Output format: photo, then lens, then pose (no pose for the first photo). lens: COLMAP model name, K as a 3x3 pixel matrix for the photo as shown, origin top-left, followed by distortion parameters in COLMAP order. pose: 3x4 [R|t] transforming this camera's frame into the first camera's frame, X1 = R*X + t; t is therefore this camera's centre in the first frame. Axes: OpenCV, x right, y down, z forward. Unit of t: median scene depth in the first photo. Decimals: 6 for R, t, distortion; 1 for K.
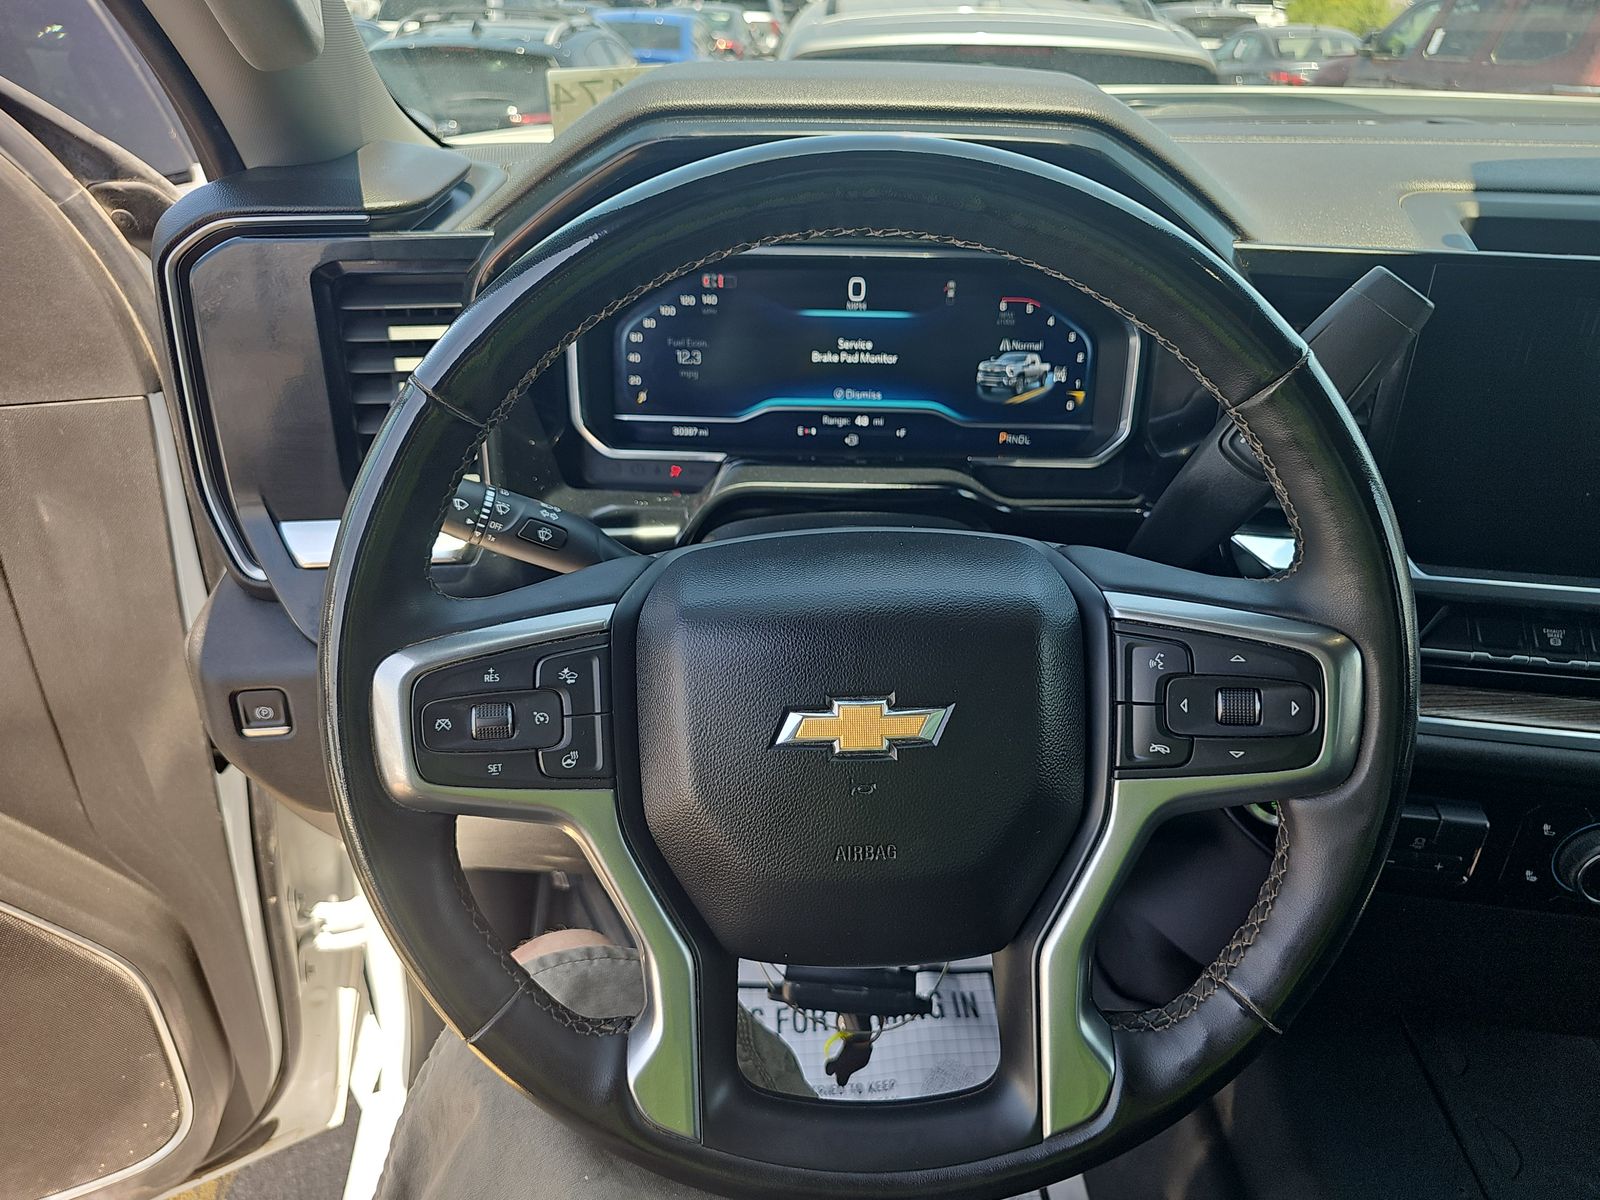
lens RADIAL K [[1068.9, 0, 798.9], [0, 1068.9, 600.6], [0, 0, 1]] dist [0.005748, -0.012670]
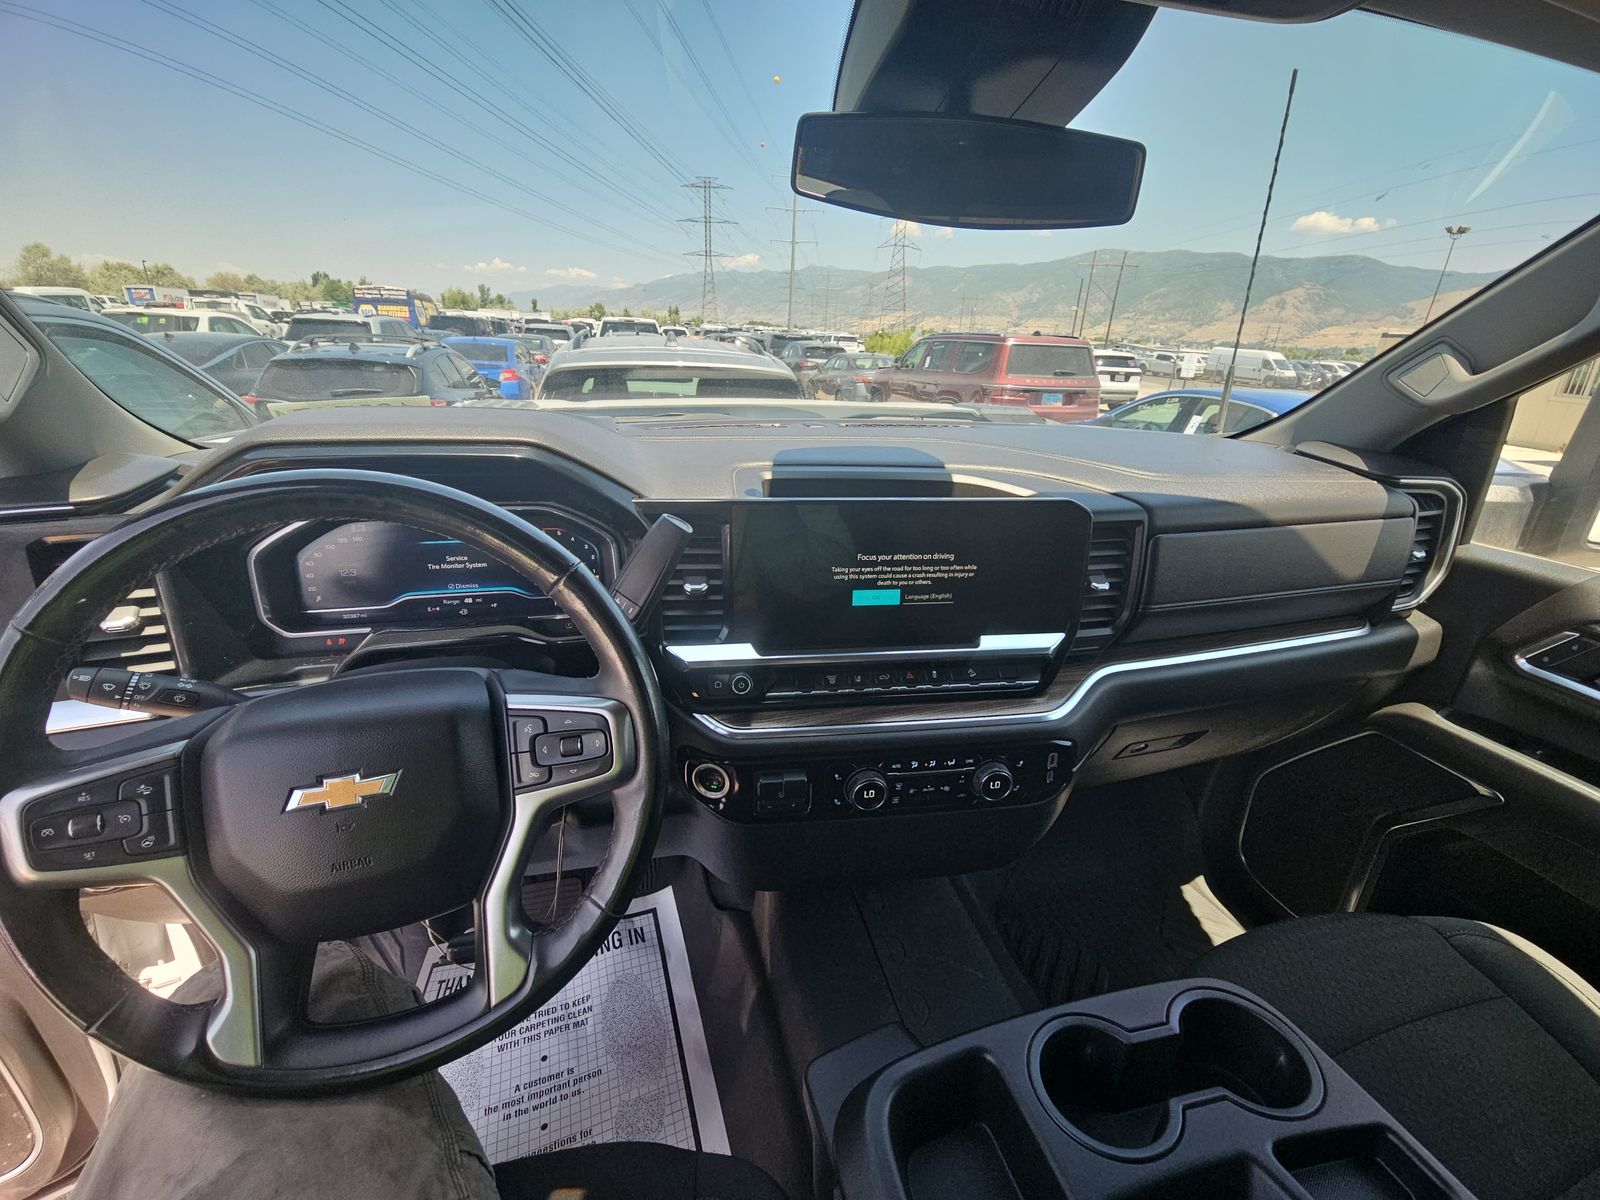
lens RADIAL K [[643.5, 0, 800.9], [0, 643.5, 597.2], [0, 0, 1]] dist [-0.003659, -0.001478]
pose [[0.954057, -0.086904, 0.286744, 0.394699], [0.122340, 0.986590, -0.108042, 0.006907], [-0.273510, 0.138159, 0.951895, -0.200662]]
